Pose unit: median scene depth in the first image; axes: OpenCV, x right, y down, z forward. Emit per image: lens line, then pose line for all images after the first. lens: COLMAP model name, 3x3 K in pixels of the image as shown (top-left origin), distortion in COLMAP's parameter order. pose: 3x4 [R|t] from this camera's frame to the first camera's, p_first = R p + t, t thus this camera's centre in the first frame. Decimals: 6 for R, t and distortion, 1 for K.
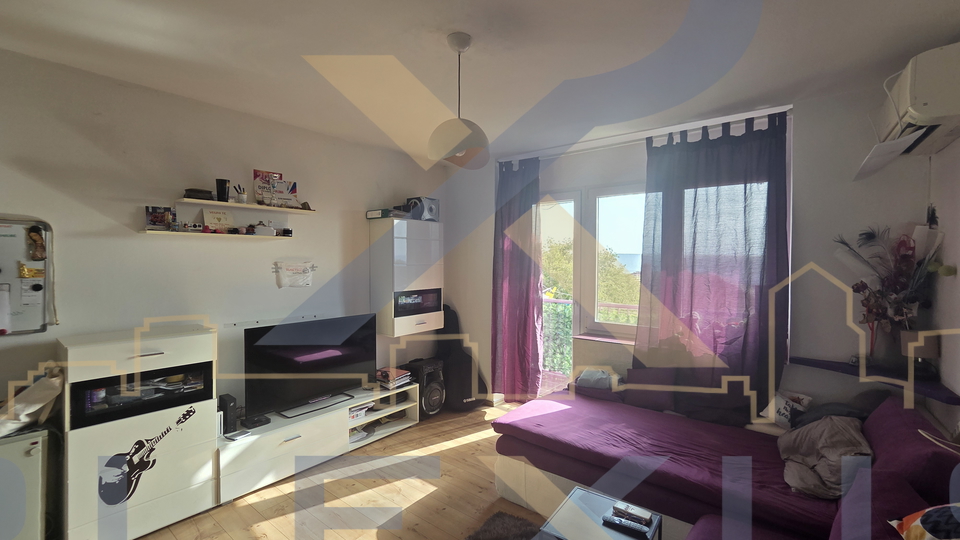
lens RADIAL K [[400.5, 0, 479.0], [0, 400.5, 265.1], [0, 0, 1]] dist [-0.006982, 0.000991]
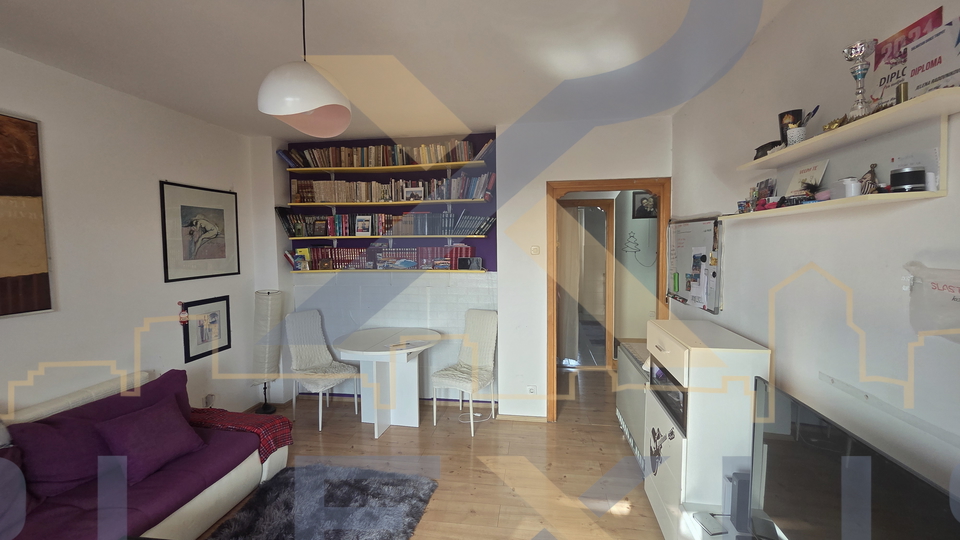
lens RADIAL K [[400.5, 0, 479.0], [0, 400.5, 265.1], [0, 0, 1]] dist [-0.006982, 0.000991]
pose [[-0.865134, 0.029896, -0.500649, 0.029711], [0.000601, 0.998283, 0.058575, -0.027299], [0.501540, 0.050374, -0.863666, 1.145659]]
